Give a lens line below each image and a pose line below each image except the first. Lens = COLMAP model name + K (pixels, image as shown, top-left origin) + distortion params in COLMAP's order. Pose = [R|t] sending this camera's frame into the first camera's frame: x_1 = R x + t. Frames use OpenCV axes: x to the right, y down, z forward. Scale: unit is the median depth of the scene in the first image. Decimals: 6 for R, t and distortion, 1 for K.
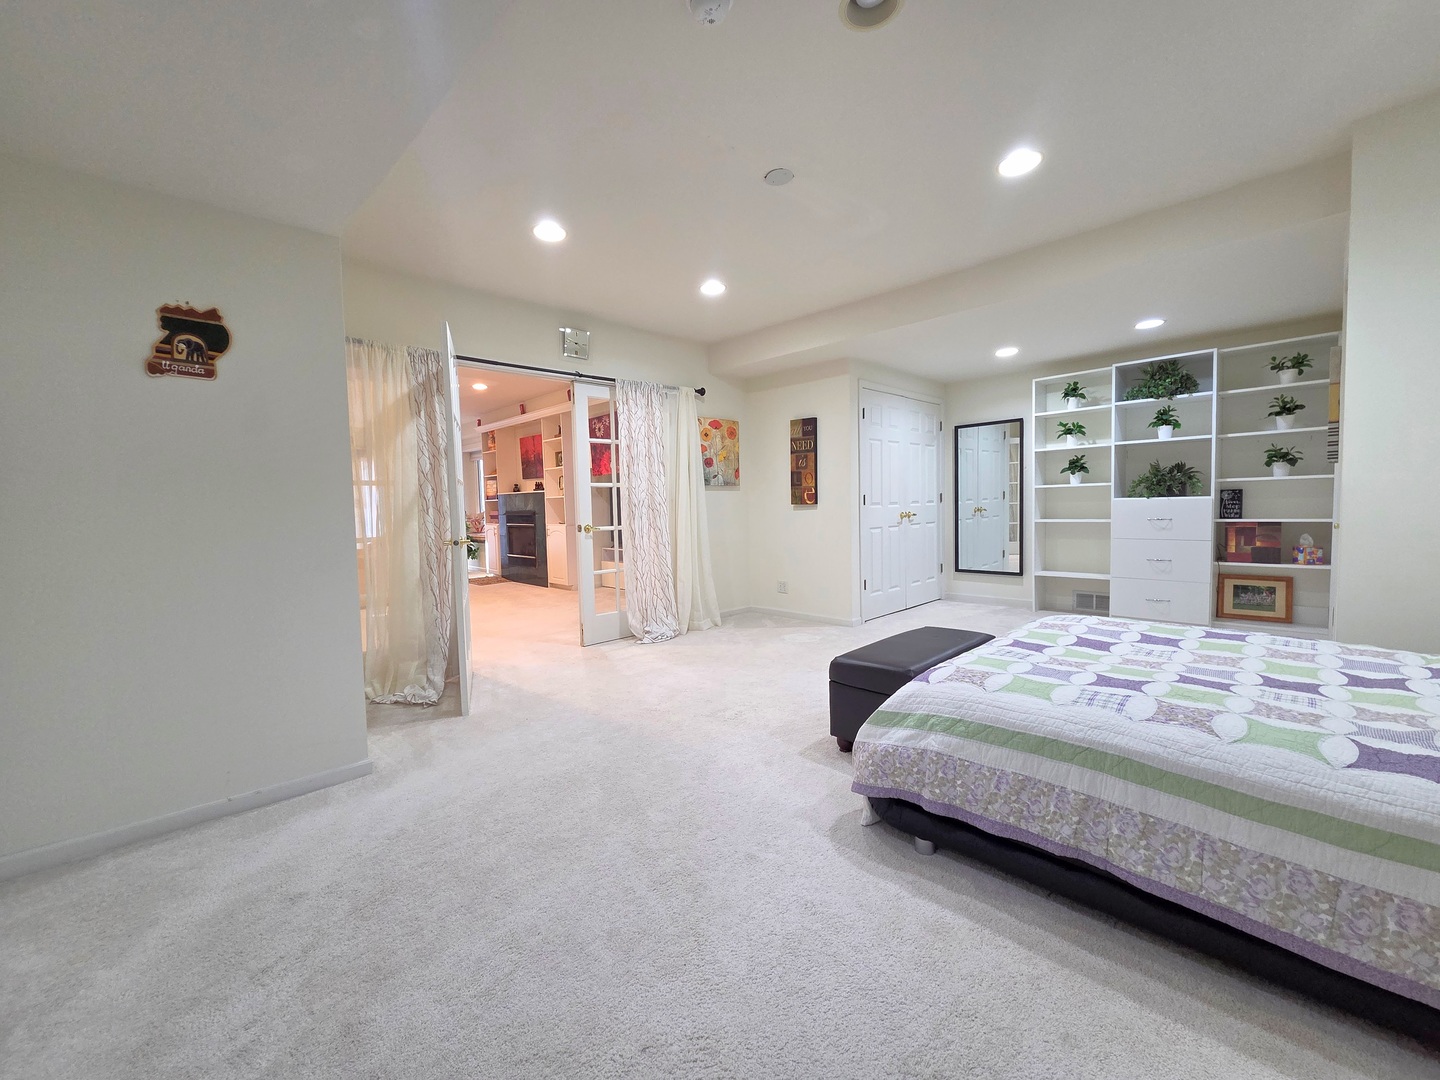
lens RADIAL K [[589.6, 0, 713.0], [0, 589.6, 534.8], [0, 0, 1]] dist [0.004180, -0.000294]
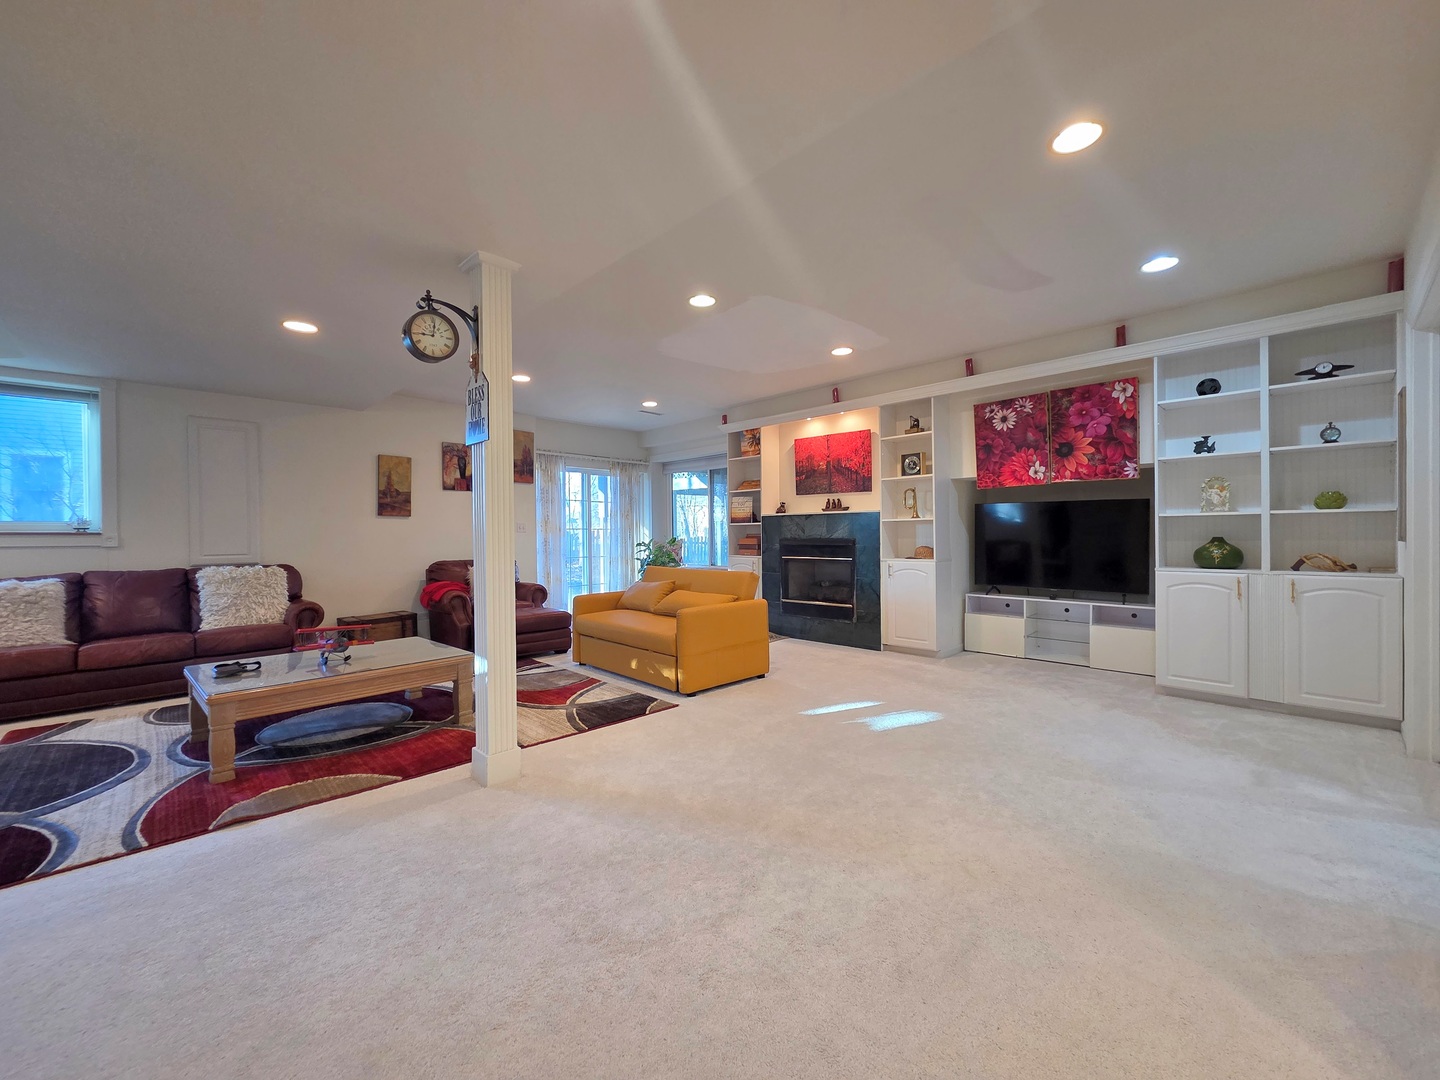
lens RADIAL K [[589.6, 0, 714.9], [0, 589.6, 540.2], [0, 0, 1]] dist [0.004180, -0.000294]
pose [[0.999852, 0.013081, 0.011171, -0.779799], [-0.012600, 0.999034, -0.042095, -0.013066], [-0.011710, 0.041948, 0.999051, 0.499947]]
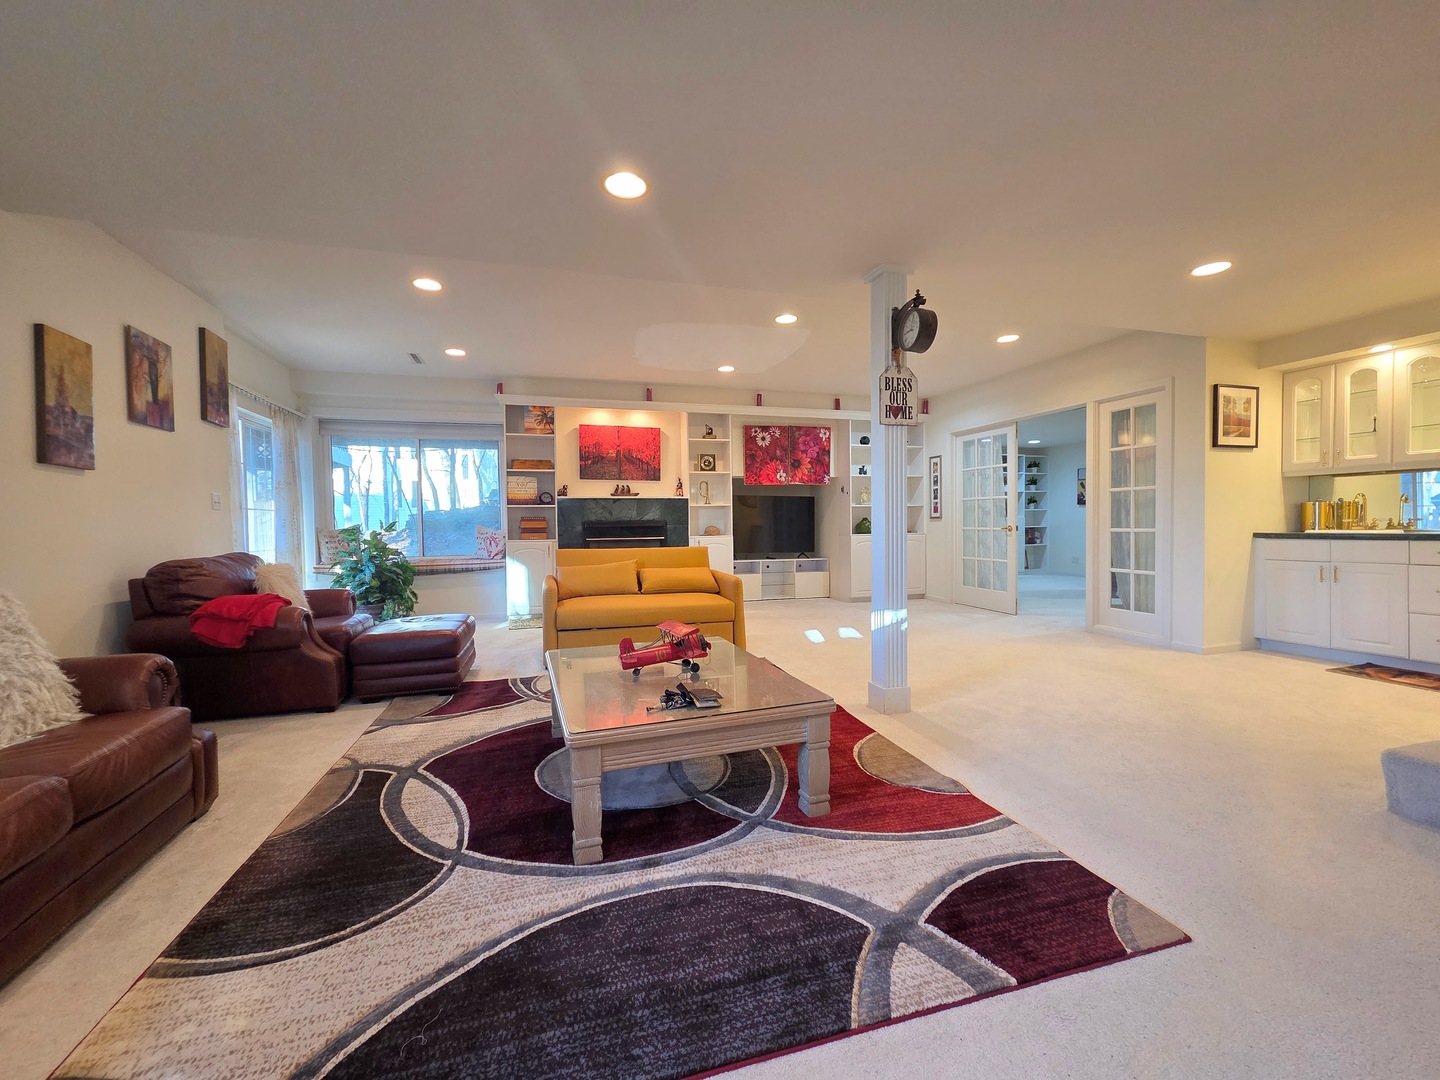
lens RADIAL K [[589.6, 0, 715.8], [0, 589.6, 537.3], [0, 0, 1]] dist [0.004180, -0.000294]
pose [[0.454734, -0.005782, 0.890608, -1.644675], [0.048730, 0.998643, -0.018398, 0.001177], [-0.889293, 0.051766, 0.454399, 0.929342]]
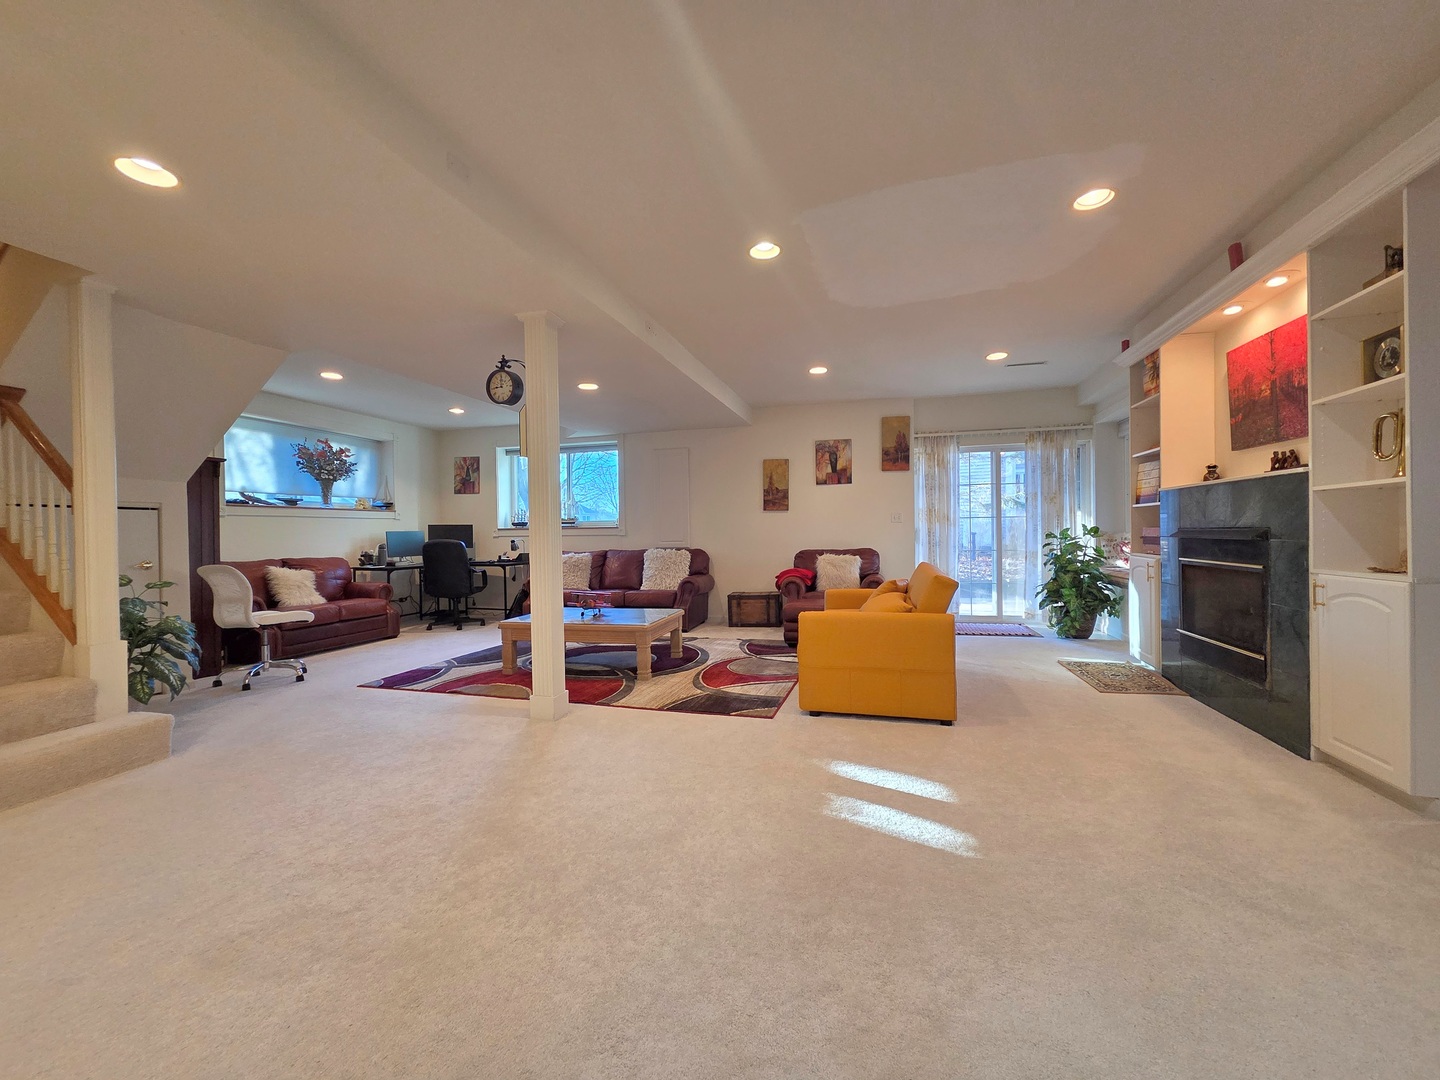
lens RADIAL K [[589.6, 0, 714.0], [0, 589.6, 541.7], [0, 0, 1]] dist [0.004180, -0.000294]
pose [[0.504392, 0.027917, -0.863024, -0.265804], [-0.040513, 0.999142, 0.008643, -0.036267], [0.862524, 0.030604, 0.505090, 0.871035]]
